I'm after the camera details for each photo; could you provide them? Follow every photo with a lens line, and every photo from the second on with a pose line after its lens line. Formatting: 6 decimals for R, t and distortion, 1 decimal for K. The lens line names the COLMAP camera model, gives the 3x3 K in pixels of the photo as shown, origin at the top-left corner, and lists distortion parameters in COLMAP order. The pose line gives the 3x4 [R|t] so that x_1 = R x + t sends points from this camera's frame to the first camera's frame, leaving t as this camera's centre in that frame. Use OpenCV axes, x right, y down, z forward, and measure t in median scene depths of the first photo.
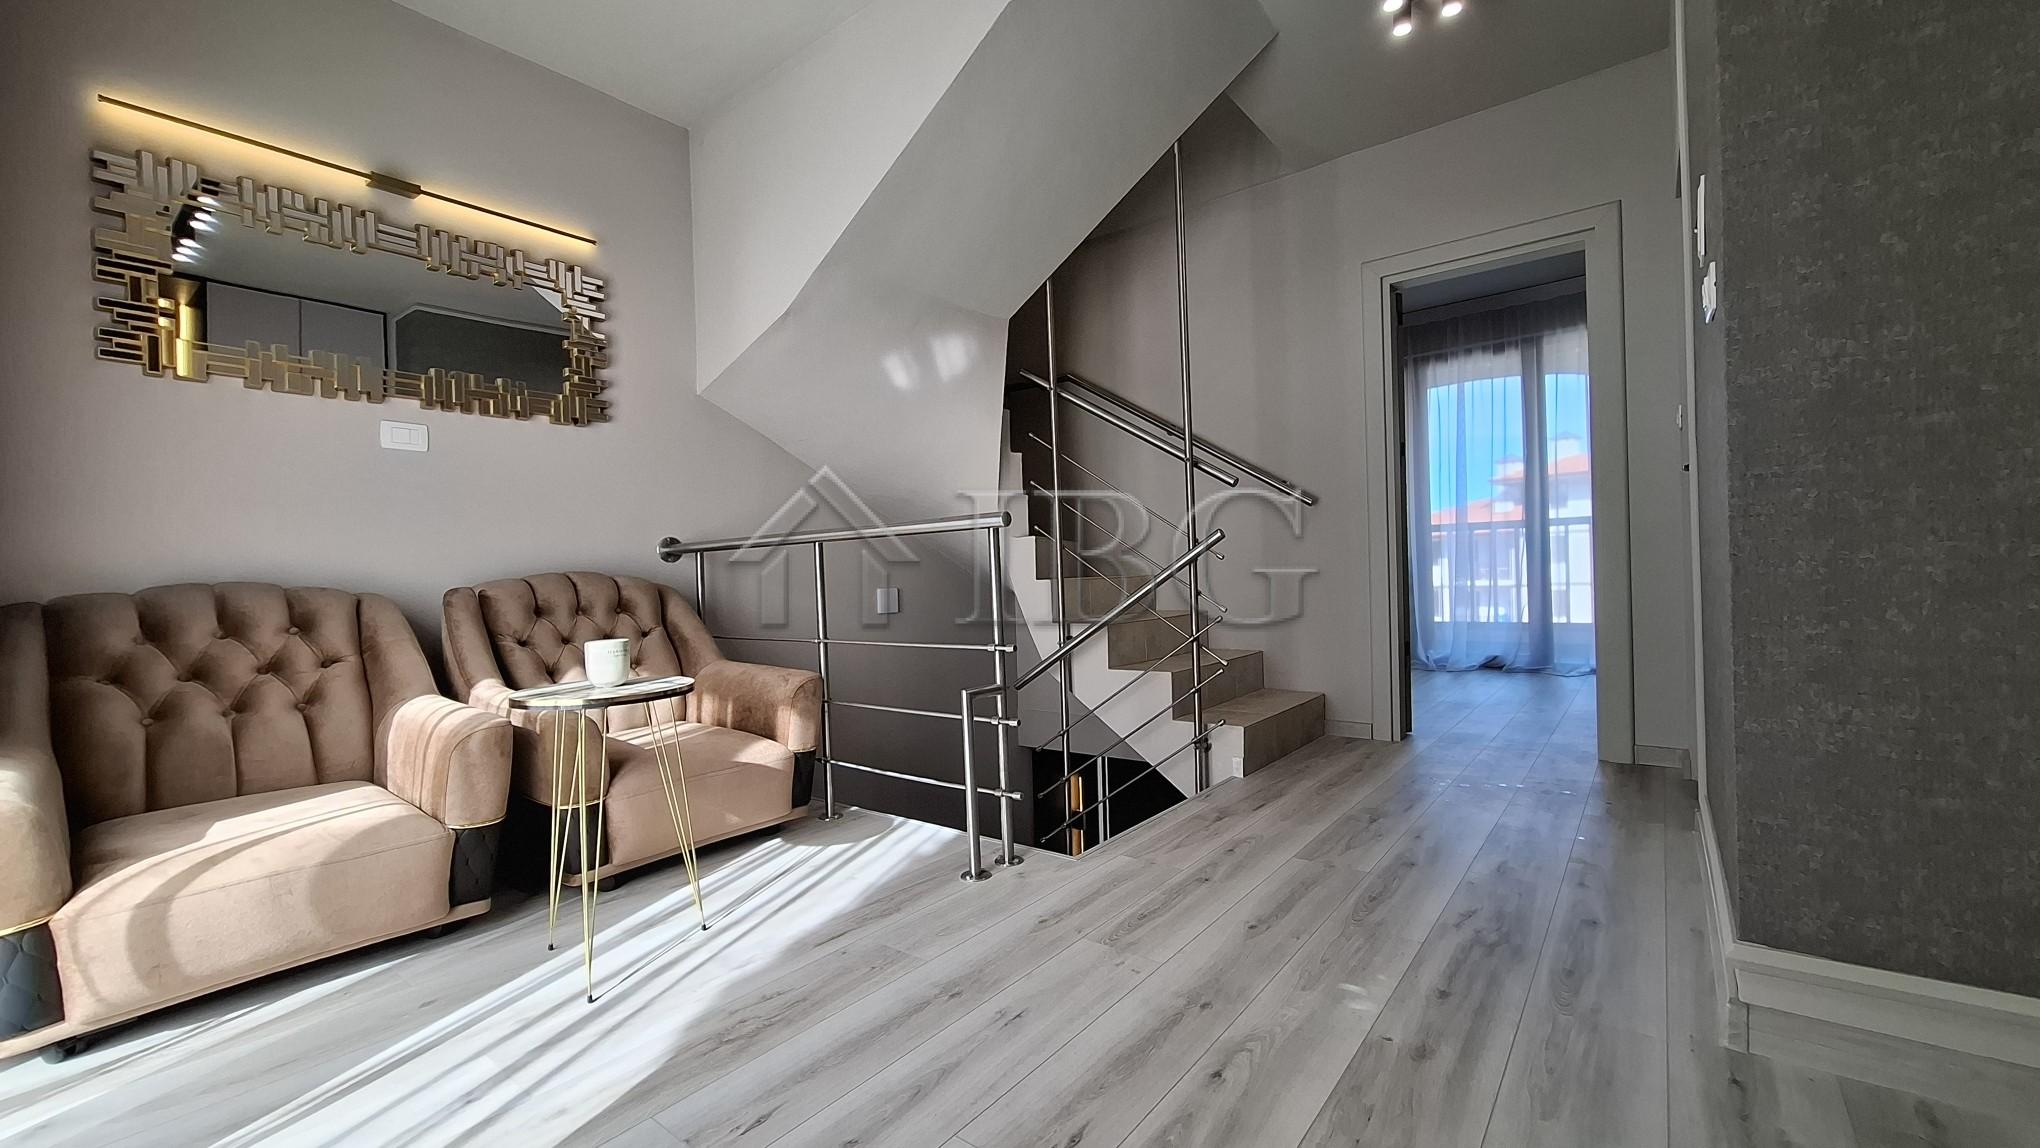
lens RADIAL K [[812.3, 0, 1016.9], [0, 812.3, 582.5], [0, 0, 1]] dist [-0.000167, -0.000233]
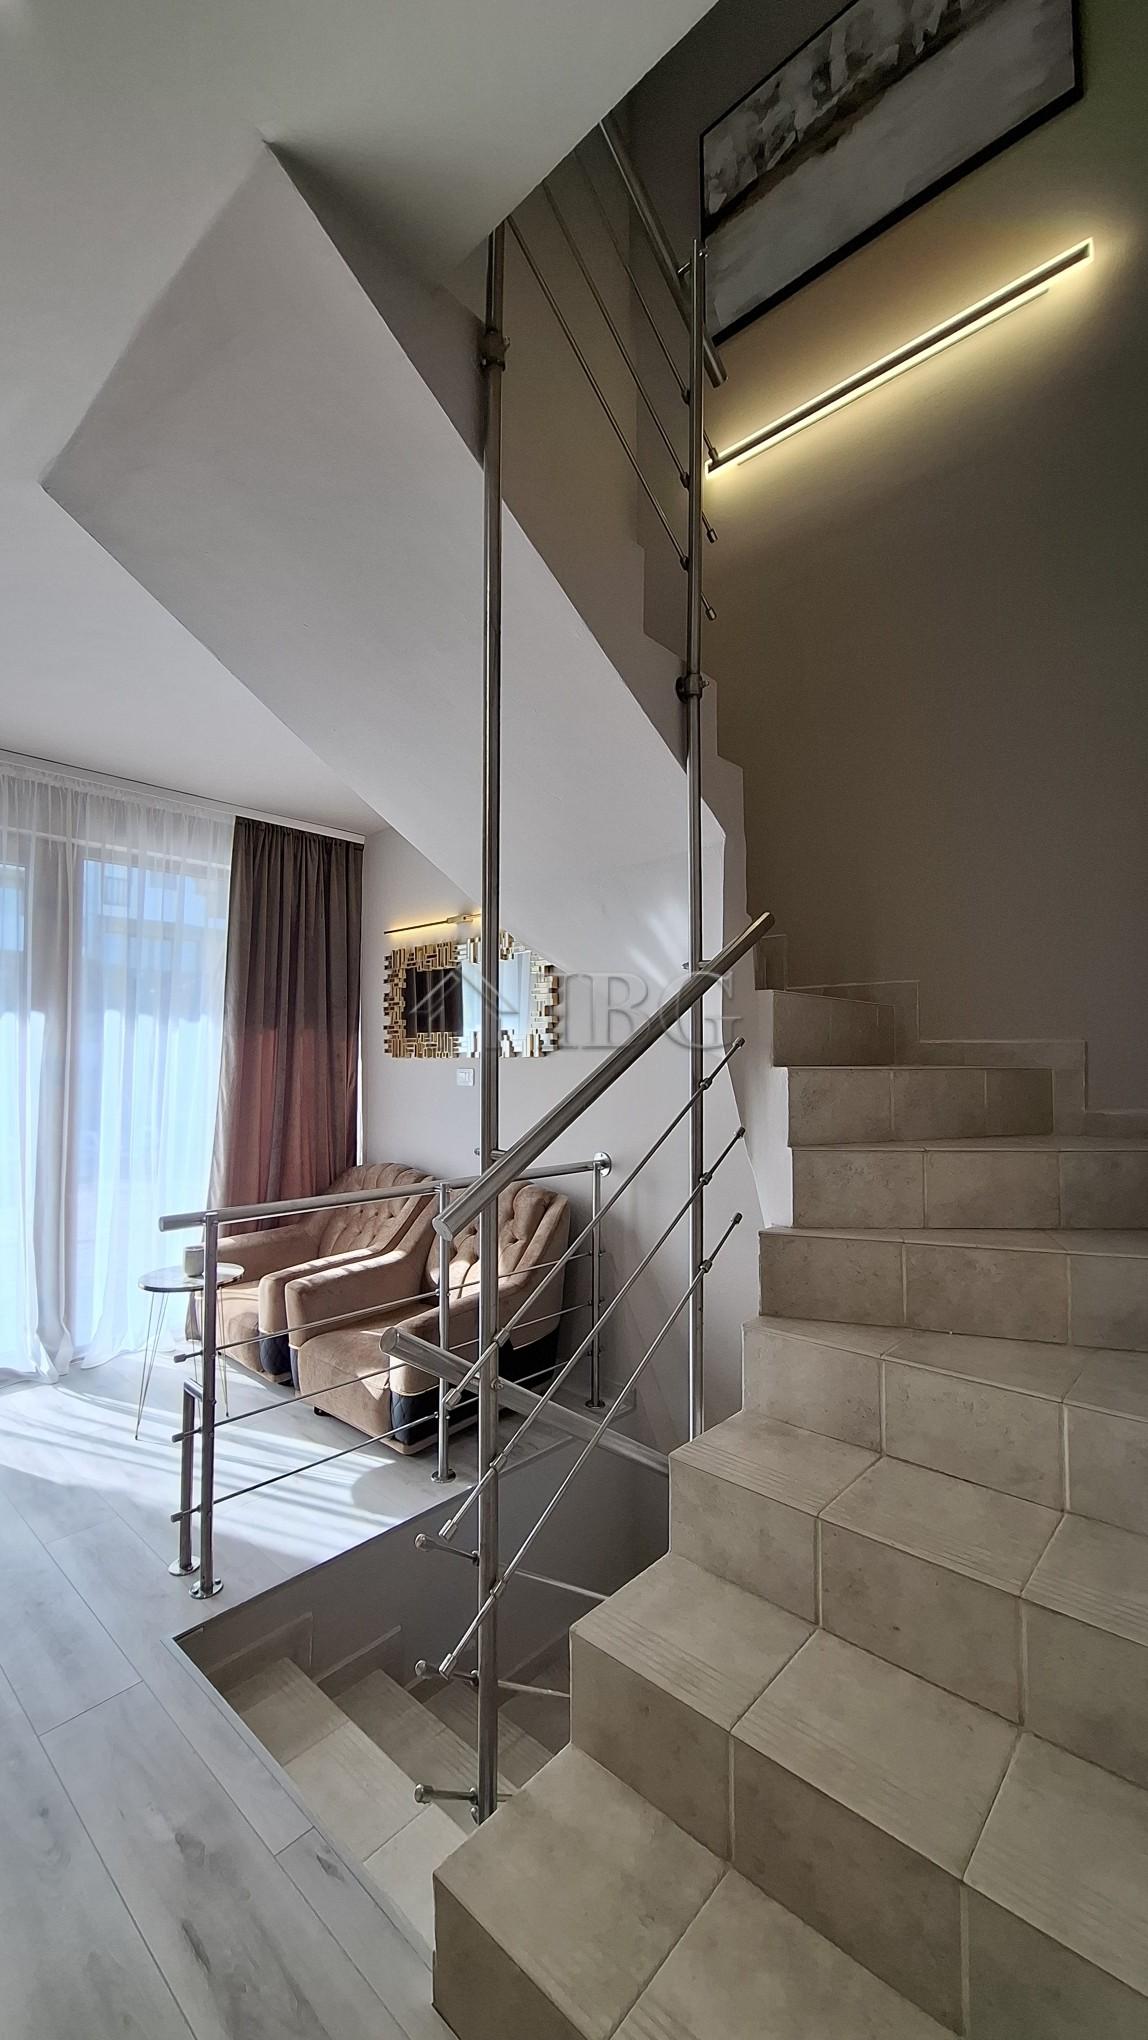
lens RADIAL K [[812.3, 0, 574.0], [0, 812.3, 1020.0], [0, 0, 1]] dist [-0.000167, -0.000233]
pose [[-0.056399, -0.019451, -0.998219, 1.335119], [-0.015745, 0.999703, -0.018591, -0.451160], [0.998284, 0.014669, -0.056688, 2.135738]]
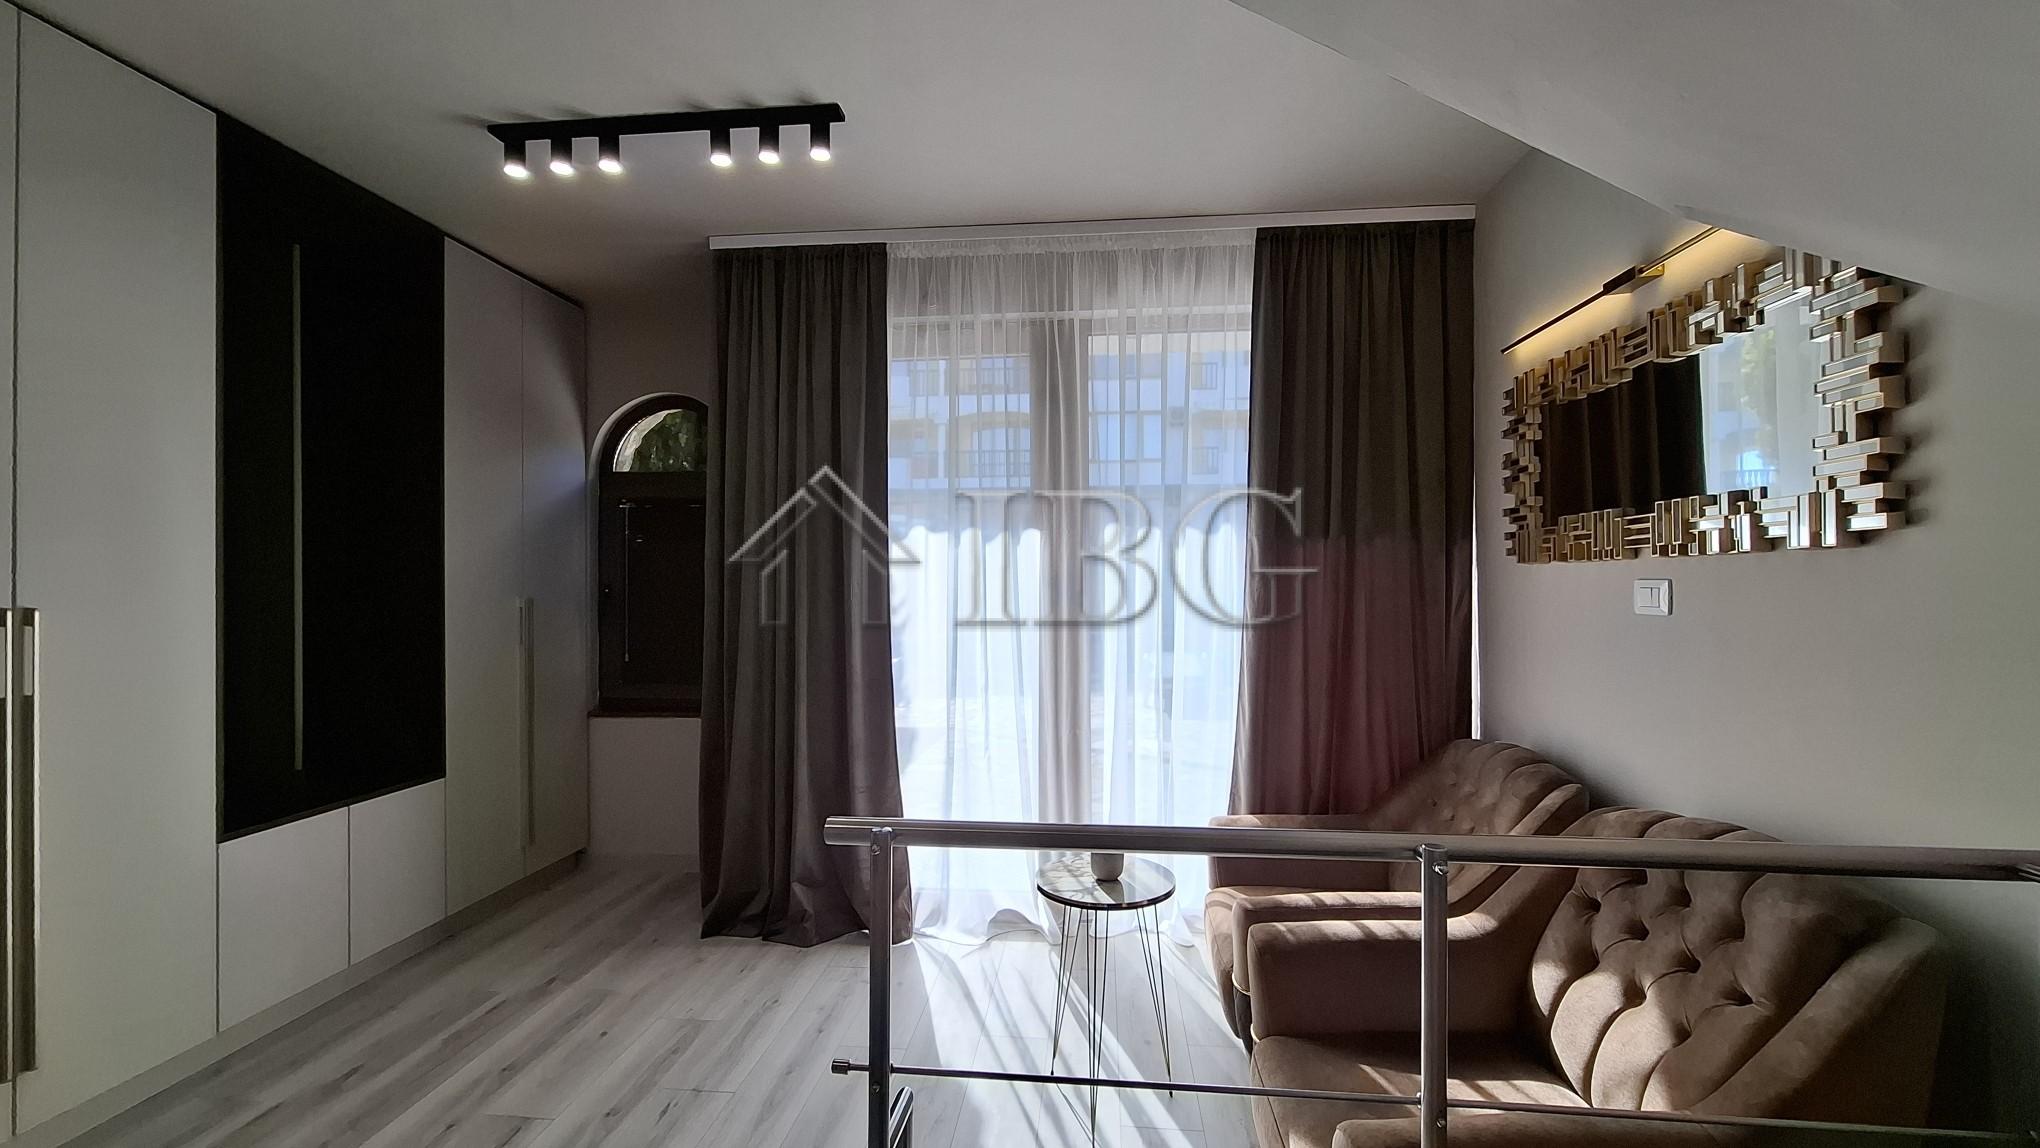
lens RADIAL K [[812.3, 0, 1016.9], [0, 812.3, 582.5], [0, 0, 1]] dist [-0.000167, -0.000233]
pose [[-0.836864, 0.035212, -0.546277, 0.259210], [0.023750, 0.999325, 0.028031, -0.392255], [0.546895, 0.010484, -0.837136, 2.166750]]
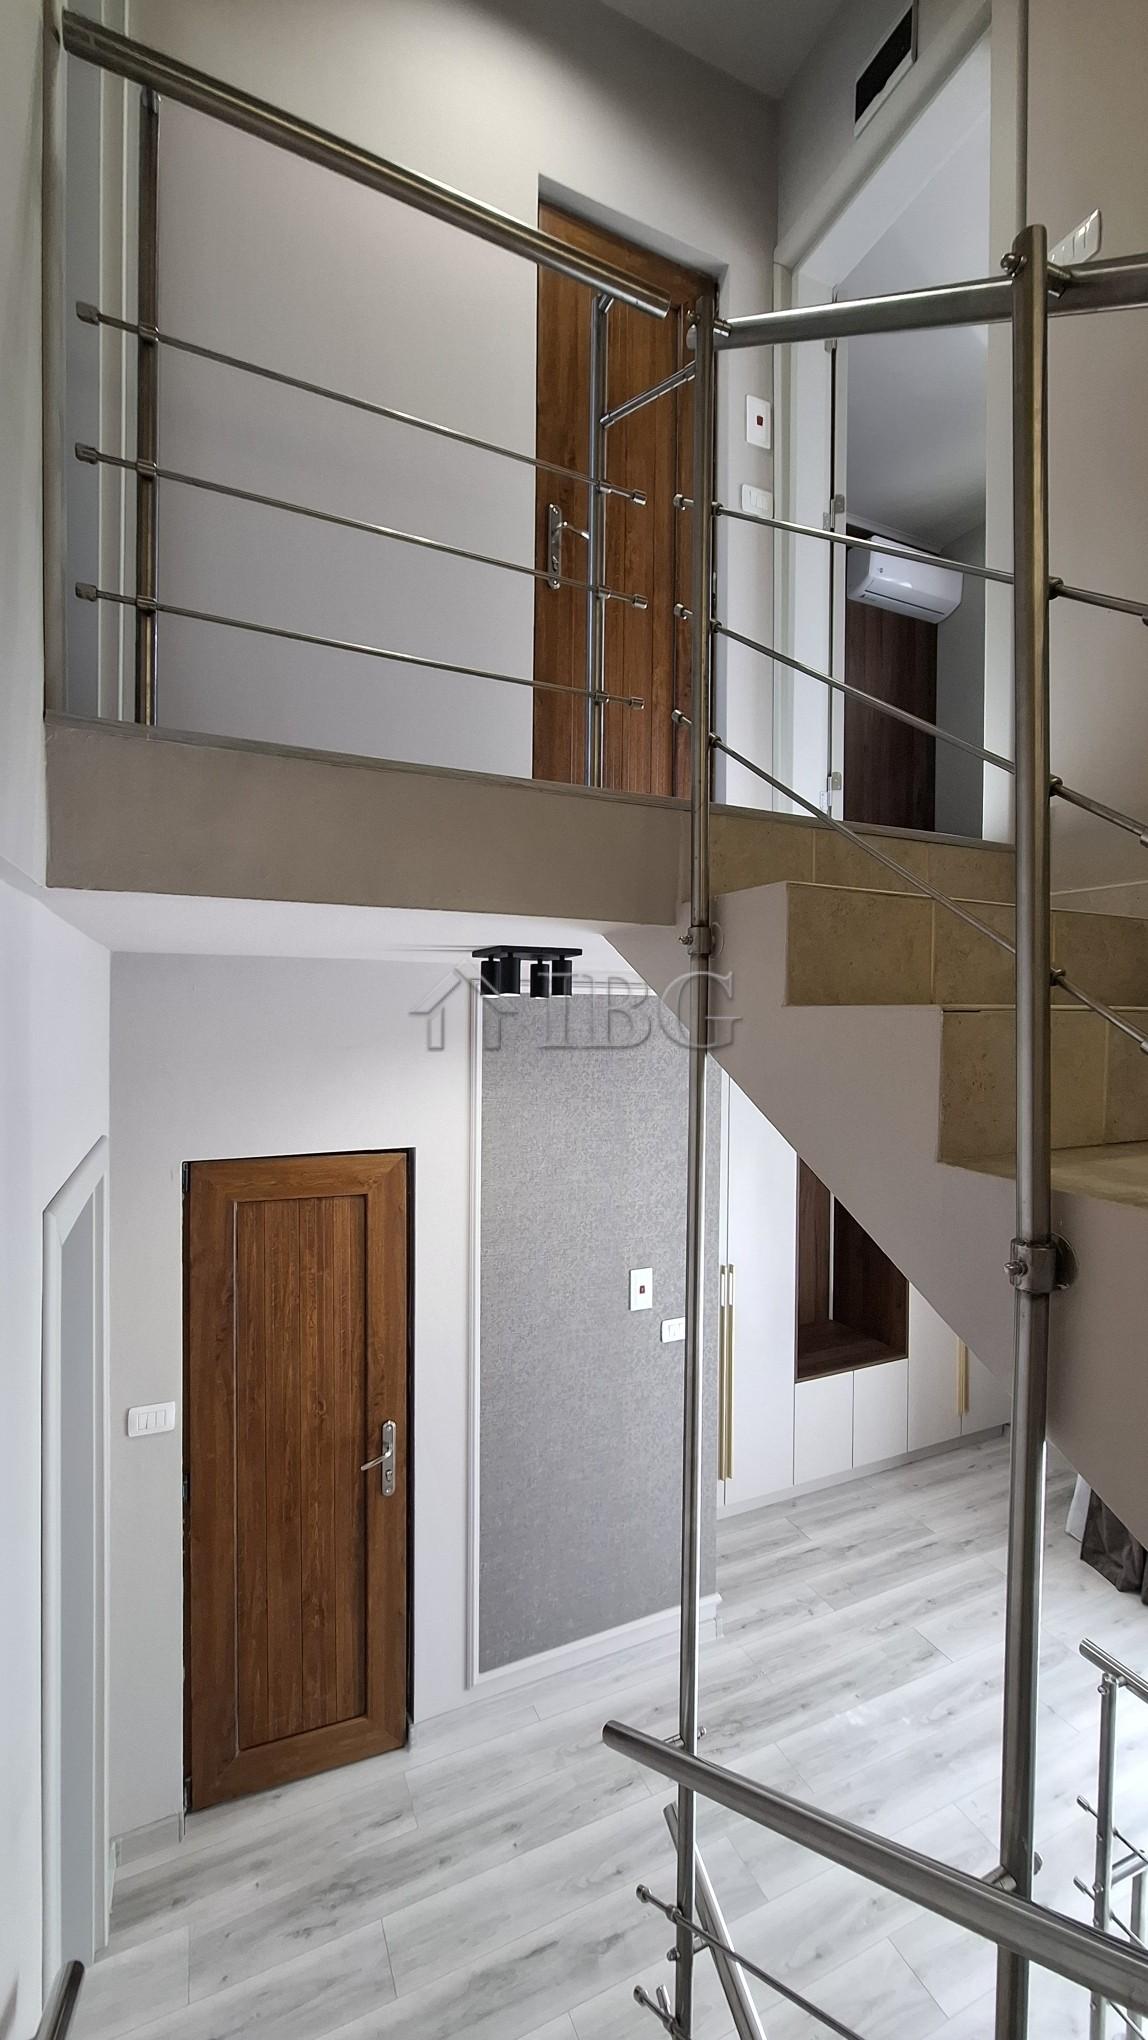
lens RADIAL K [[812.3, 0, 574.0], [0, 812.3, 1020.0], [0, 0, 1]] dist [-0.000167, -0.000233]
pose [[-0.893980, 0.021254, 0.447603, 0.105582], [0.026782, 0.999623, 0.006023, -1.134166], [-0.447306, 0.017372, -0.894212, 2.869321]]
